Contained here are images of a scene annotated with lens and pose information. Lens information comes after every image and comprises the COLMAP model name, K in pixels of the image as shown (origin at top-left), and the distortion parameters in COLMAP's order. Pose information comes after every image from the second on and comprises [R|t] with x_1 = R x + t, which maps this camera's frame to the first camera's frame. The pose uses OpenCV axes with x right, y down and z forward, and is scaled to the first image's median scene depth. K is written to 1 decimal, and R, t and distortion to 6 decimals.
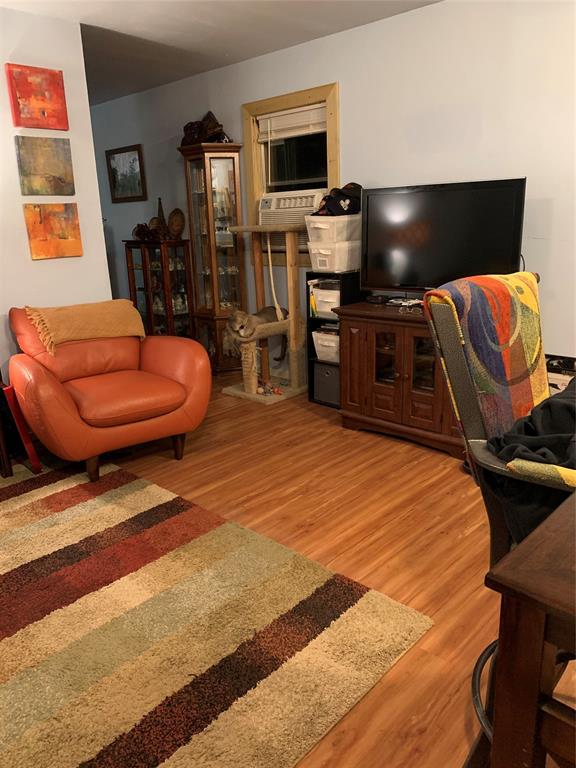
lens RADIAL K [[581.3, 0, 289.2], [0, 581.3, 386.6], [0, 0, 1]] dist [0.012206, -0.023039]
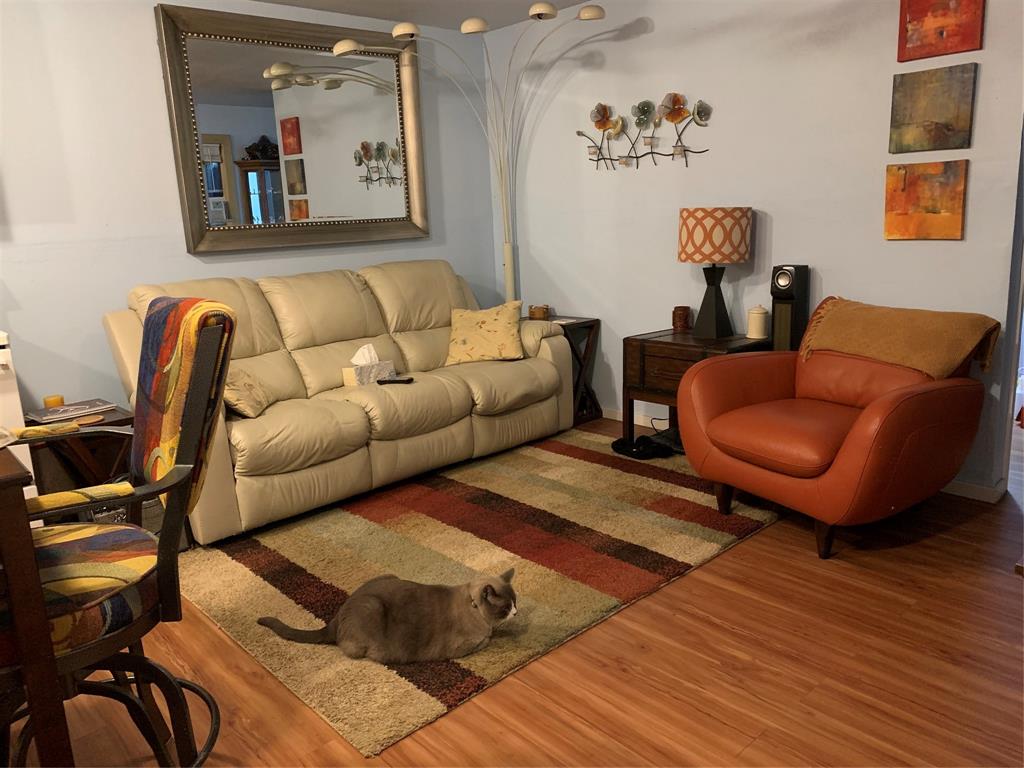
lens RADIAL K [[775.1, 0, 517.7], [0, 775.1, 388.1], [0, 0, 1]] dist [0.012206, -0.023039]
pose [[-0.077581, 0.267351, -0.960471, 0.611900], [-0.235694, 0.931149, 0.278227, -0.210293], [0.968726, 0.247963, -0.009227, 0.613009]]
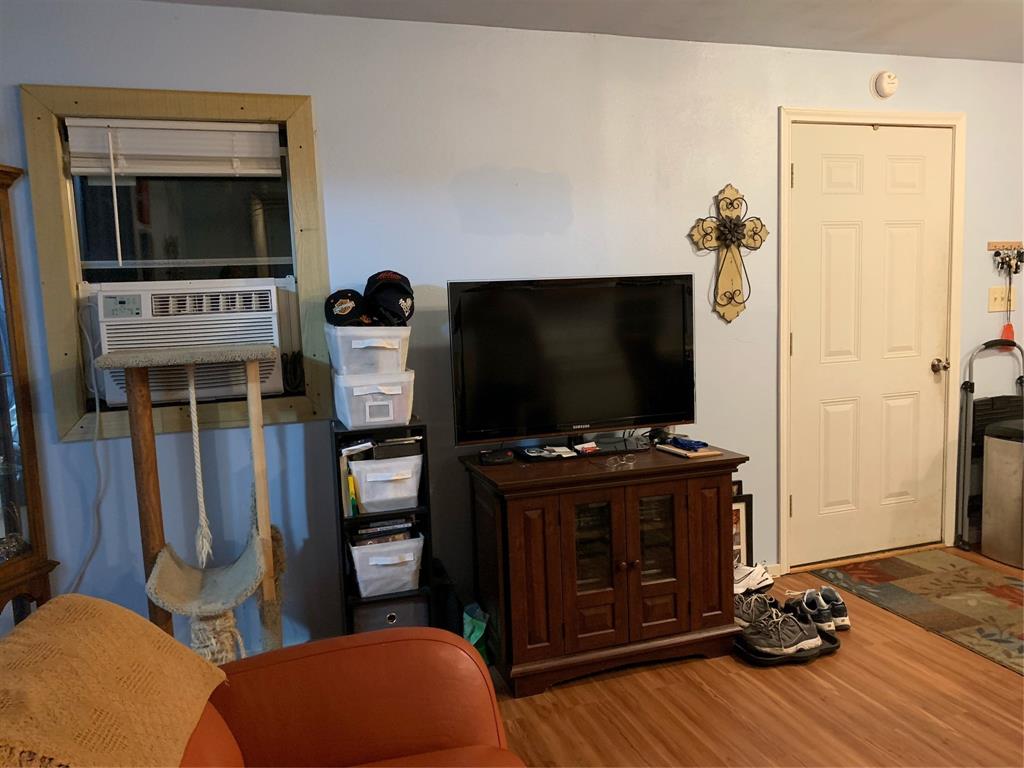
lens RADIAL K [[775.1, 0, 510.0], [0, 775.1, 383.6], [0, 0, 1]] dist [0.012206, -0.023039]
pose [[0.481137, -0.073111, 0.873591, -0.571174], [0.267786, 0.961143, -0.067047, -0.179989], [-0.834744, 0.266195, 0.482019, 0.637451]]
